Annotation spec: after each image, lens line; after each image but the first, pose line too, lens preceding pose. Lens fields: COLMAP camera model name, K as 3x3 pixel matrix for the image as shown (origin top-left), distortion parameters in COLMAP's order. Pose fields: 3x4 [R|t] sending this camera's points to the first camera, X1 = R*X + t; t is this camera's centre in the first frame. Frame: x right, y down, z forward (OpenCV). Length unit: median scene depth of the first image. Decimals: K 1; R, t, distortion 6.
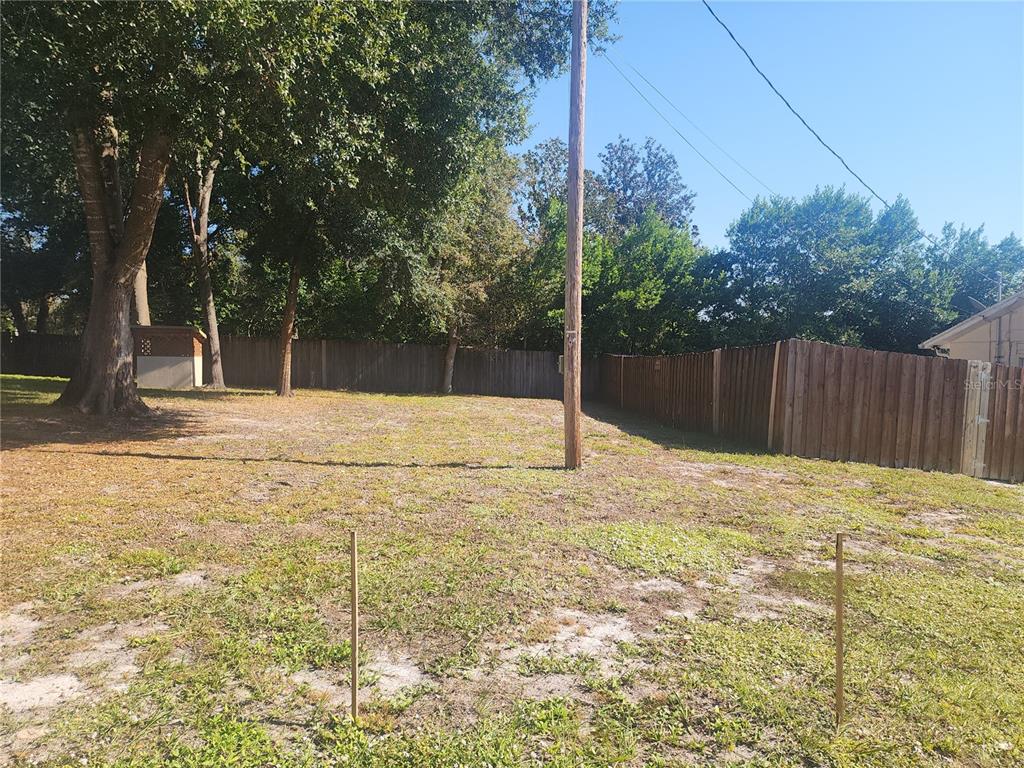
lens RADIAL K [[684.4, 0, 515.6], [0, 684.4, 387.8], [0, 0, 1]] dist [0.091981, -0.079138]
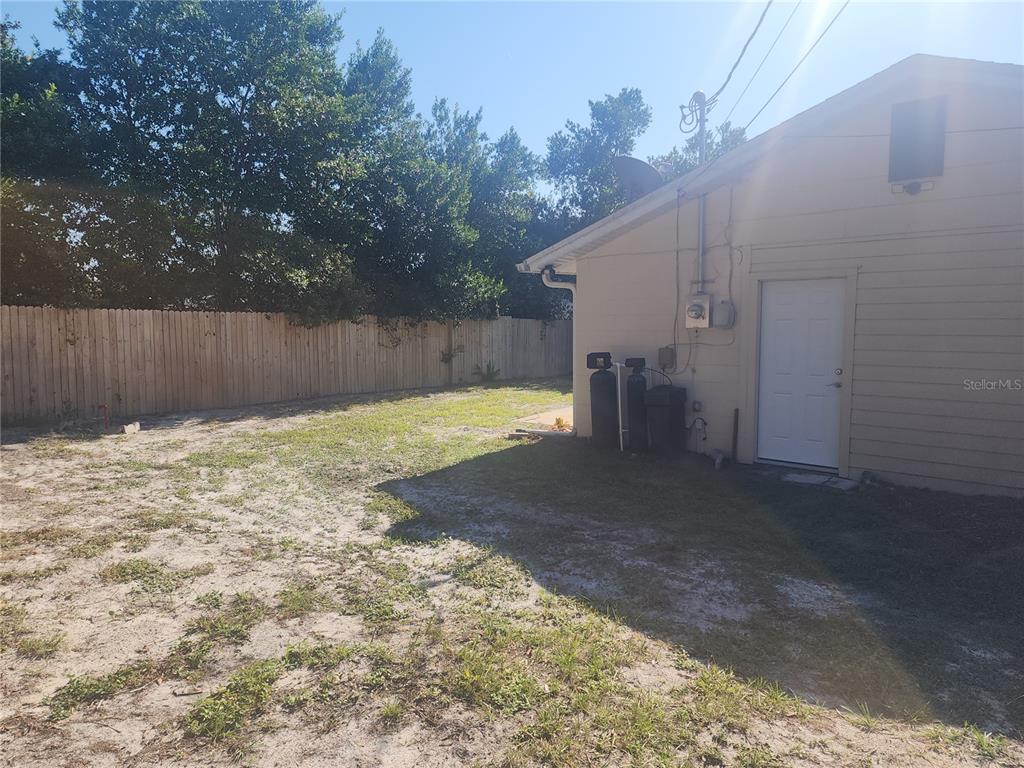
lens RADIAL K [[684.4, 0, 515.6], [0, 684.4, 387.8], [0, 0, 1]] dist [0.091981, -0.079138]
pose [[0.704410, -0.102510, 0.702352, 0.174801], [0.055570, 0.994444, 0.089408, -0.015156], [-0.707614, -0.023950, 0.706193, 0.481025]]
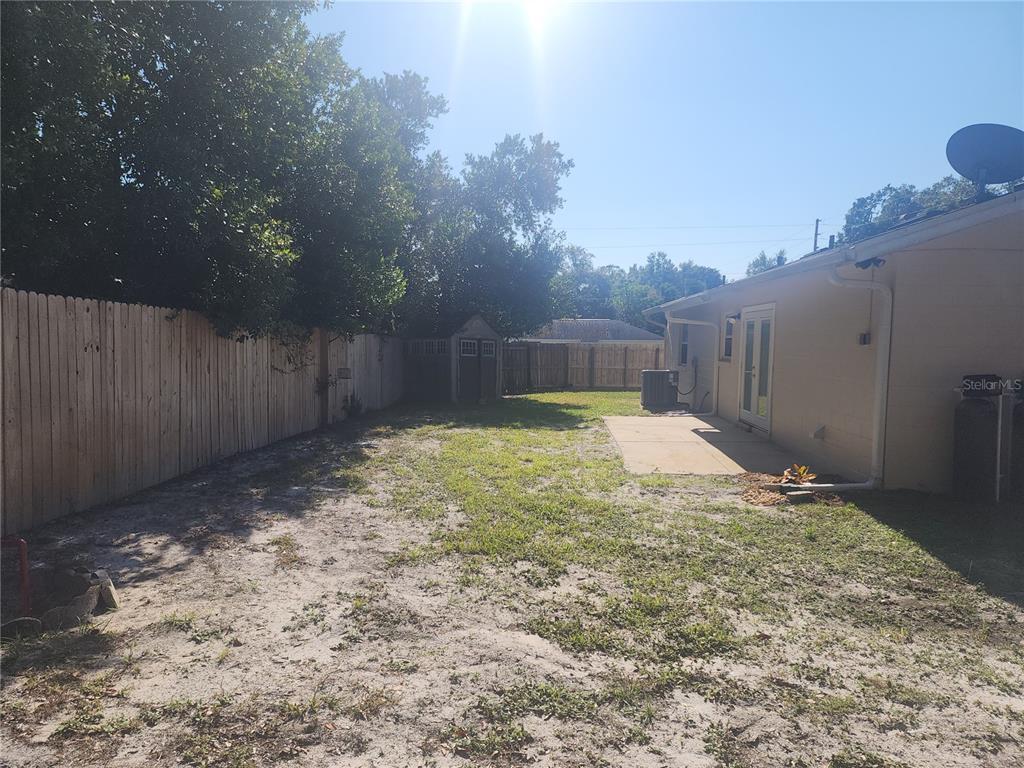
lens RADIAL K [[680.7, 0, 506.8], [0, 680.7, 394.2], [0, 0, 1]] dist [0.085987, -0.076580]
pose [[0.132278, -0.099505, 0.986205, 0.158206], [0.032880, 0.994841, 0.095966, -0.027382], [-0.990667, 0.019732, 0.134867, 0.998213]]
